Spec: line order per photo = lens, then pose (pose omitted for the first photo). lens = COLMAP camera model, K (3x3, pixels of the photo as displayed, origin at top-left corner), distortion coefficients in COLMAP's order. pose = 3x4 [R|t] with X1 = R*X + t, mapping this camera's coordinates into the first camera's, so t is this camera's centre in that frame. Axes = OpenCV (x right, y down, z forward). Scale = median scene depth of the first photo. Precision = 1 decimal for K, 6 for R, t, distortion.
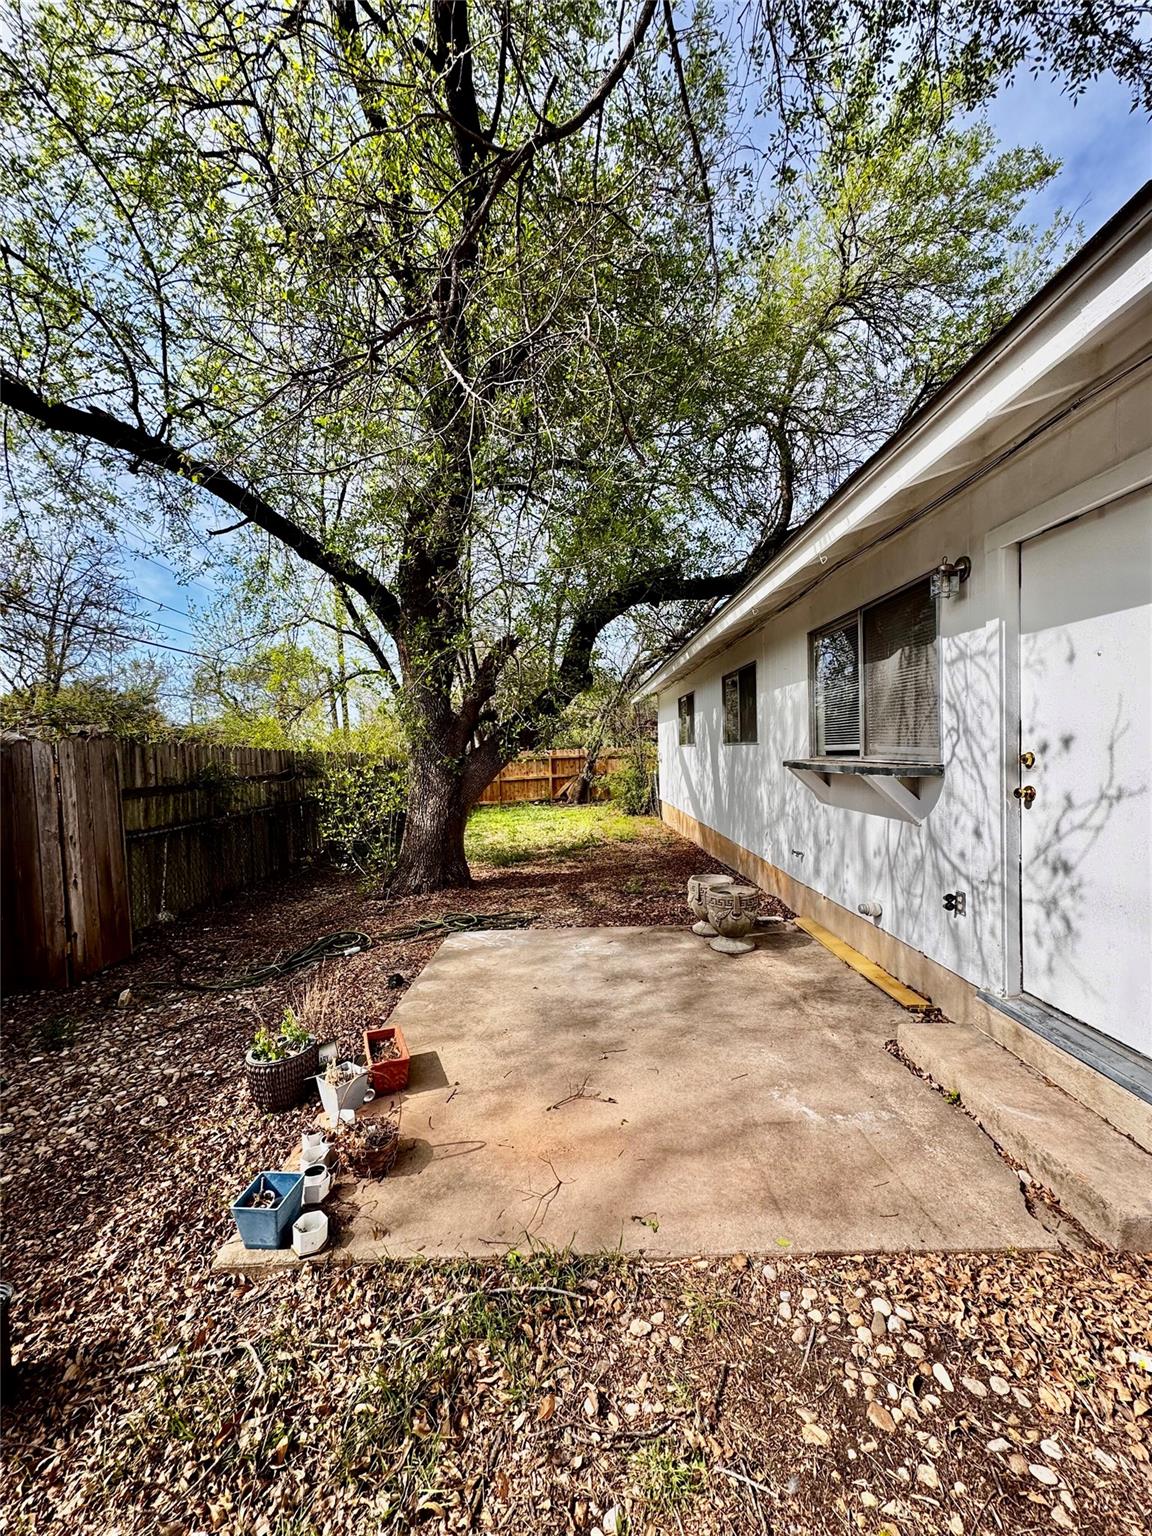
lens RADIAL K [[610.4, 0, 573.0], [0, 610.4, 768.6], [0, 0, 1]] dist [0.000986, -0.000528]
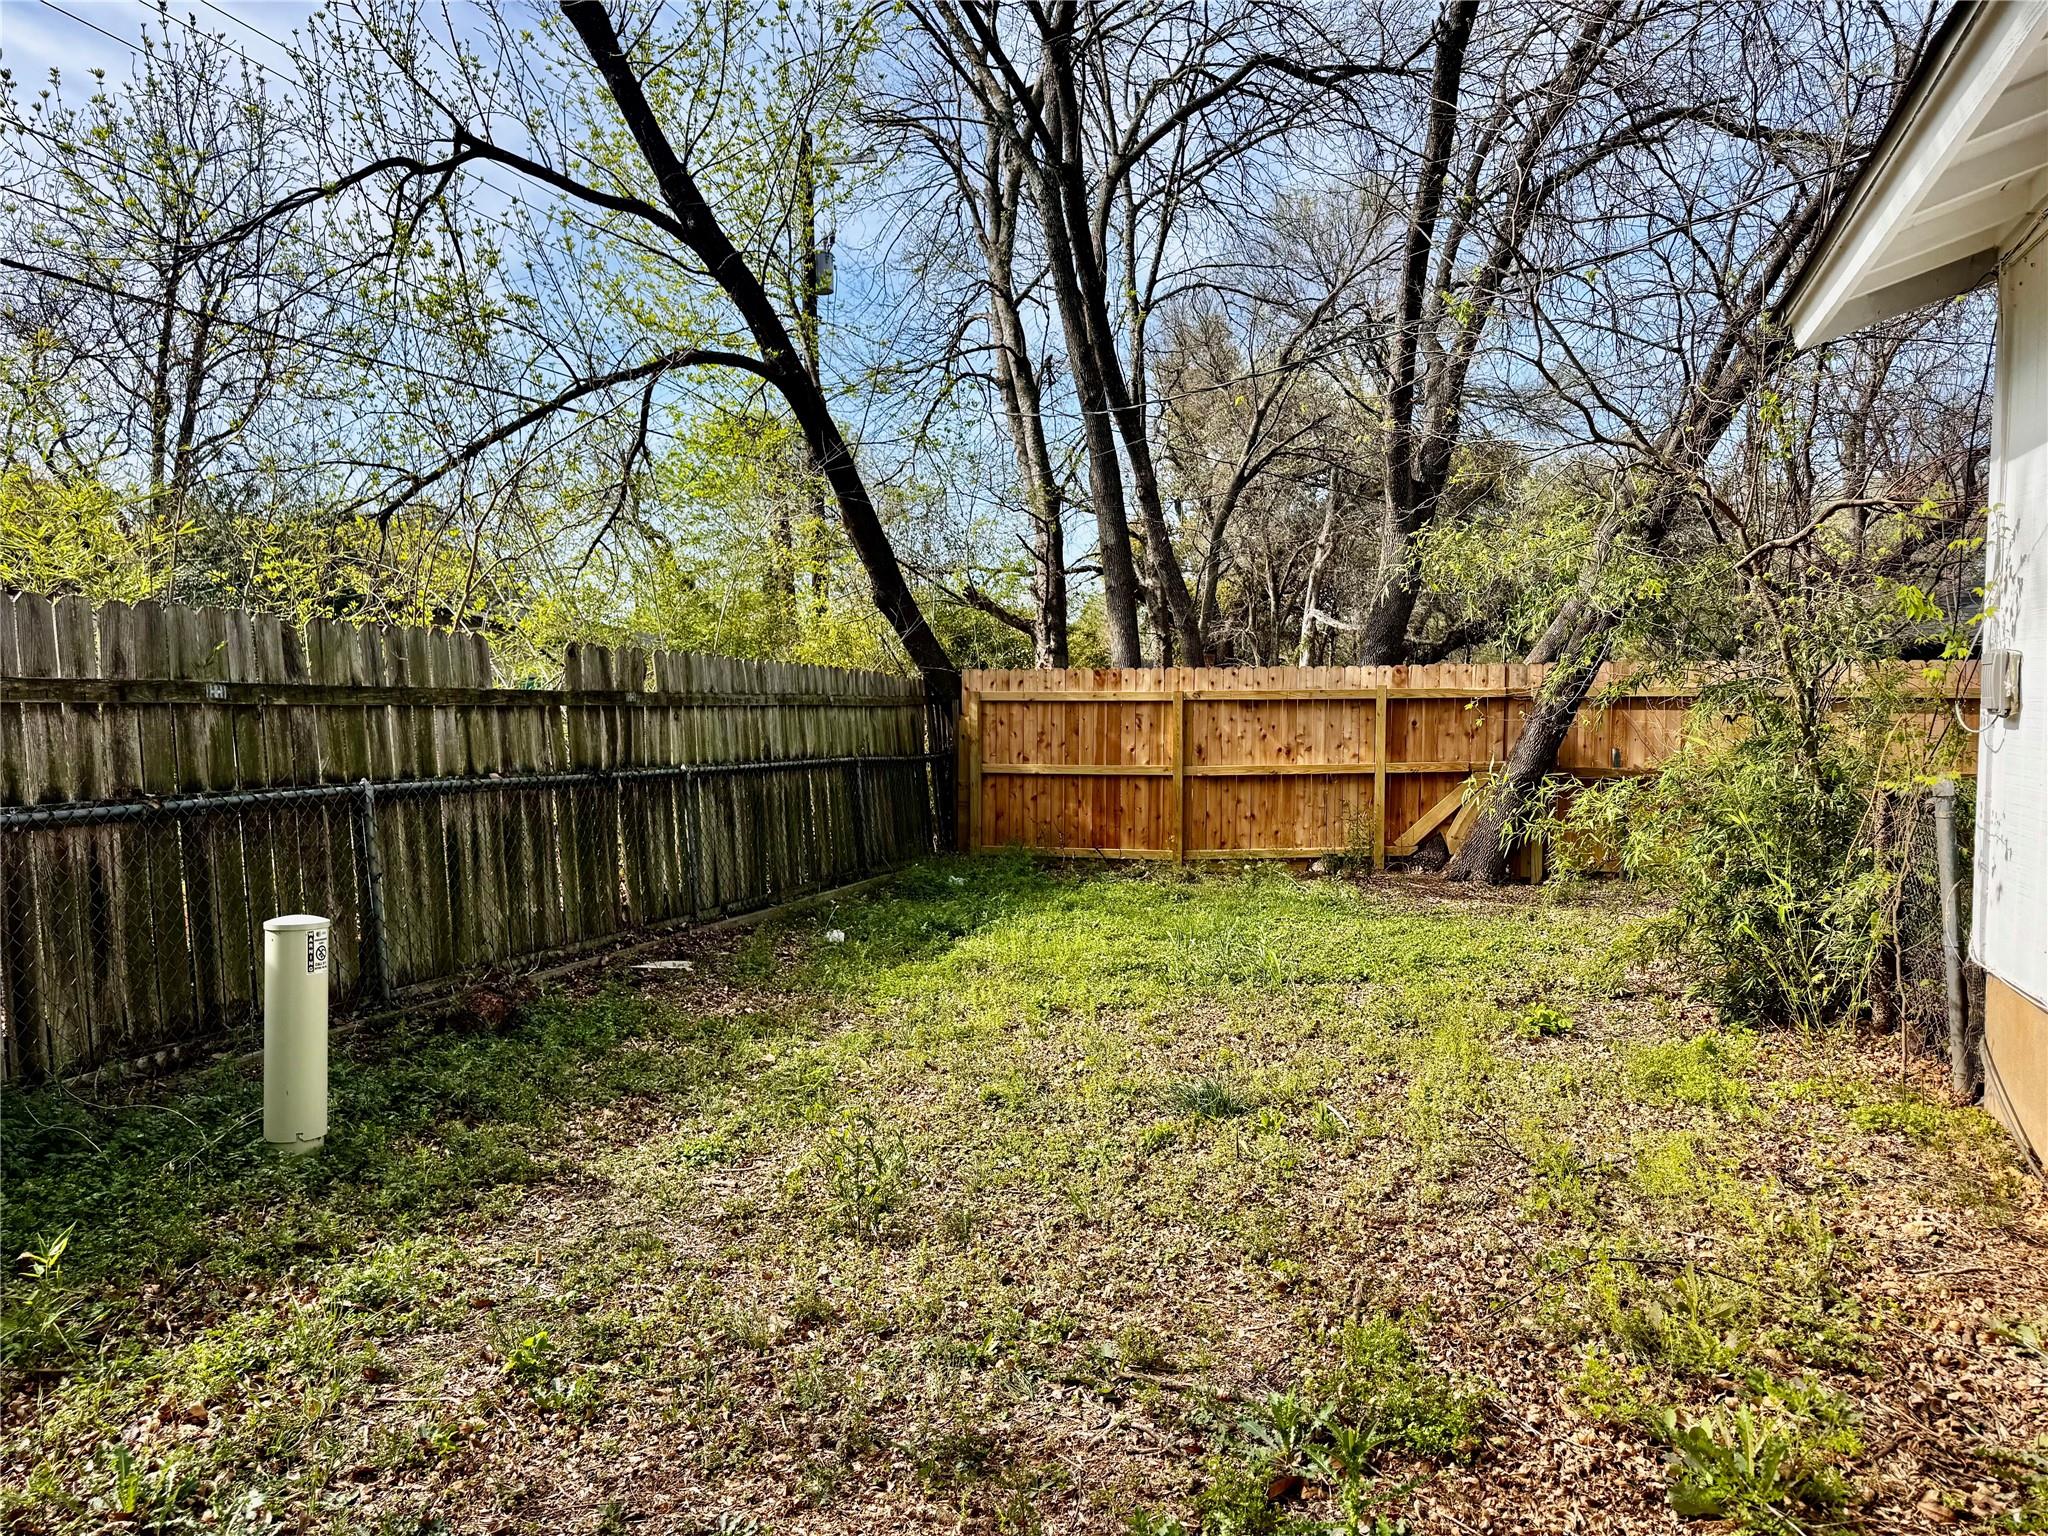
lens RADIAL K [[1446.1, 0, 1028.0], [0, 1446.1, 772.8], [0, 0, 1]] dist [-0.002865, -0.000772]
pose [[0.942896, 0.051931, -0.329015, 0.115538], [-0.042308, 0.998443, 0.036347, -0.003448], [0.330390, -0.020352, 0.943625, 1.873318]]
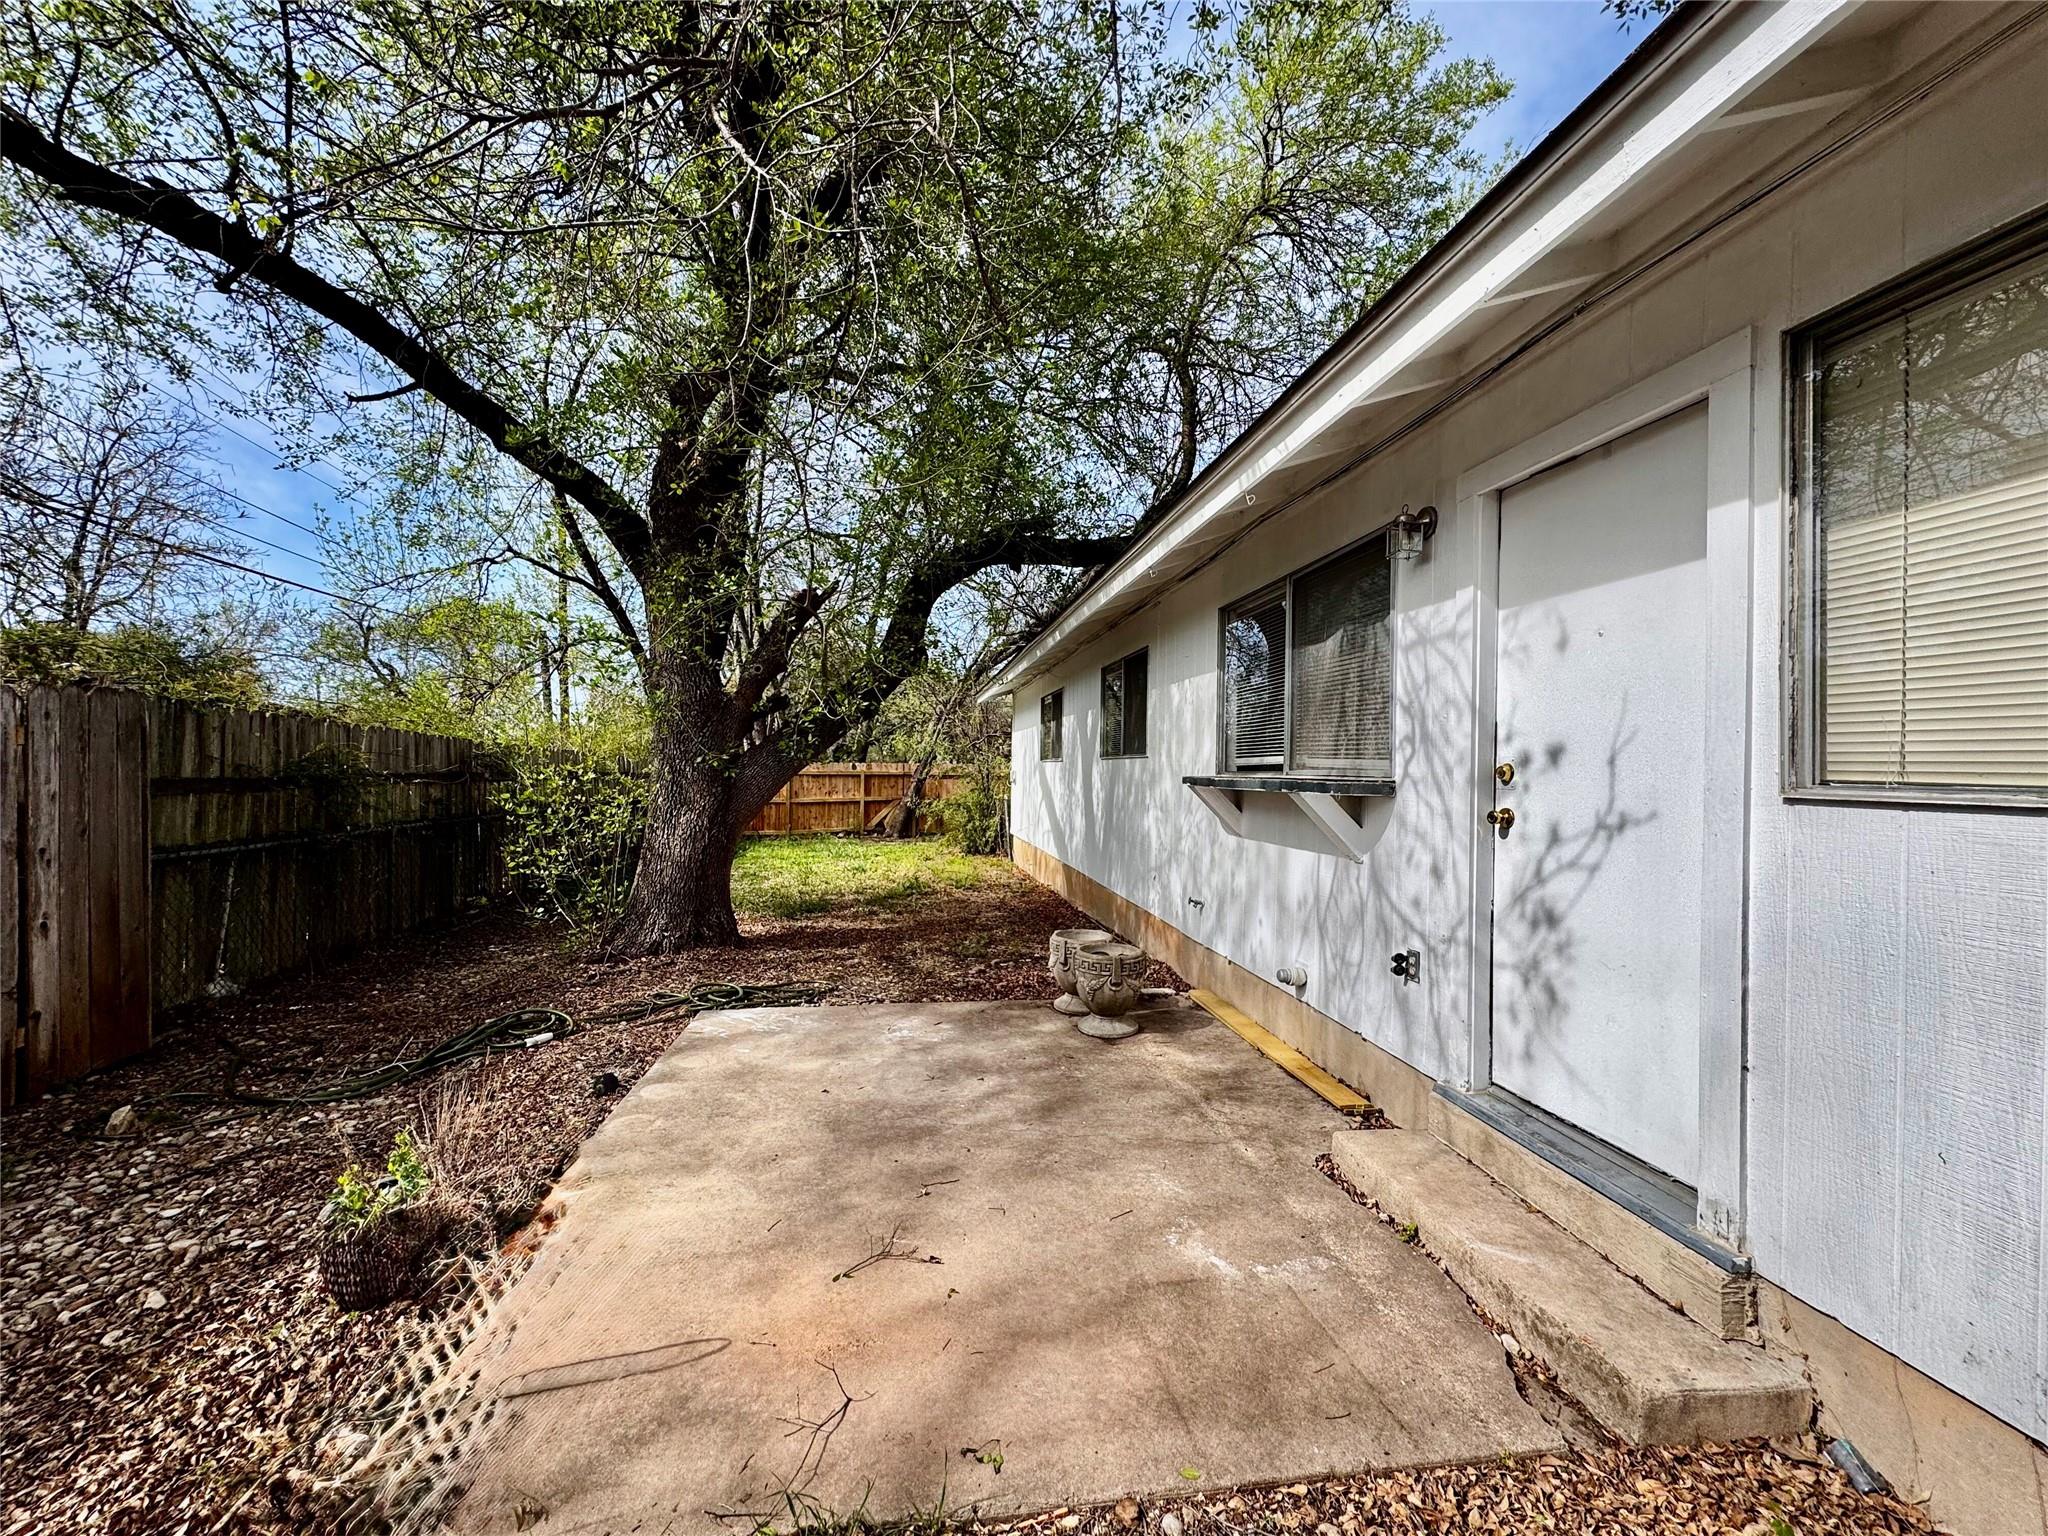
lens RADIAL K [[813.8, 0, 1020.7], [0, 813.8, 770.6], [0, 0, 1]] dist [0.000986, -0.000528]
pose [[0.987202, 0.043209, 0.153510, -0.001775], [-0.038381, 0.998675, -0.034279, 0.024159], [-0.154788, 0.027948, 0.987552, 0.059571]]
